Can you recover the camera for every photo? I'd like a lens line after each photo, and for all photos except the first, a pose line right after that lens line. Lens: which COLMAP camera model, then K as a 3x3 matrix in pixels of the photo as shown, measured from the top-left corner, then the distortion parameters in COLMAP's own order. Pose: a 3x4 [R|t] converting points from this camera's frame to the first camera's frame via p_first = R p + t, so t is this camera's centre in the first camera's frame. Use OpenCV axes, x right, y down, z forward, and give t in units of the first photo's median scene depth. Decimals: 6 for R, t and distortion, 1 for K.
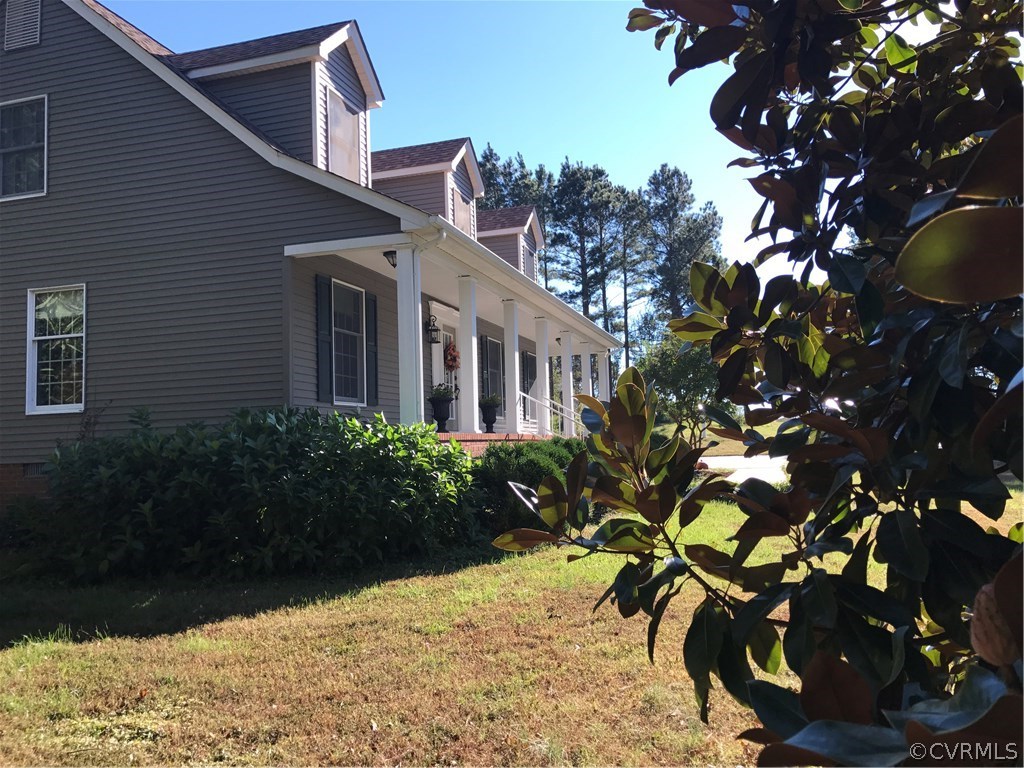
lens RADIAL K [[863.1, 0, 512.8], [0, 863.1, 378.5], [0, 0, 1]] dist [0.051556, -0.027665]
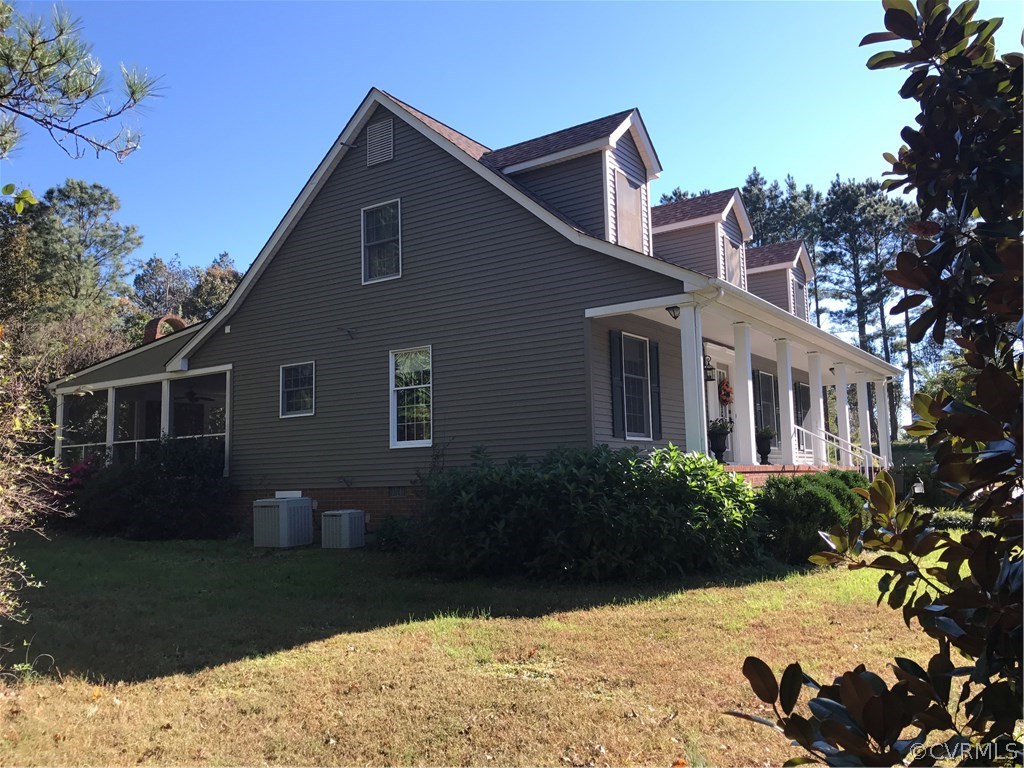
lens RADIAL K [[863.1, 0, 508.9], [0, 863.1, 378.4], [0, 0, 1]] dist [0.051556, -0.027665]
pose [[0.953688, -0.026951, -0.299588, -0.006828], [0.019121, 0.999395, -0.029037, -0.021731], [0.300190, 0.021964, 0.953627, -0.162236]]
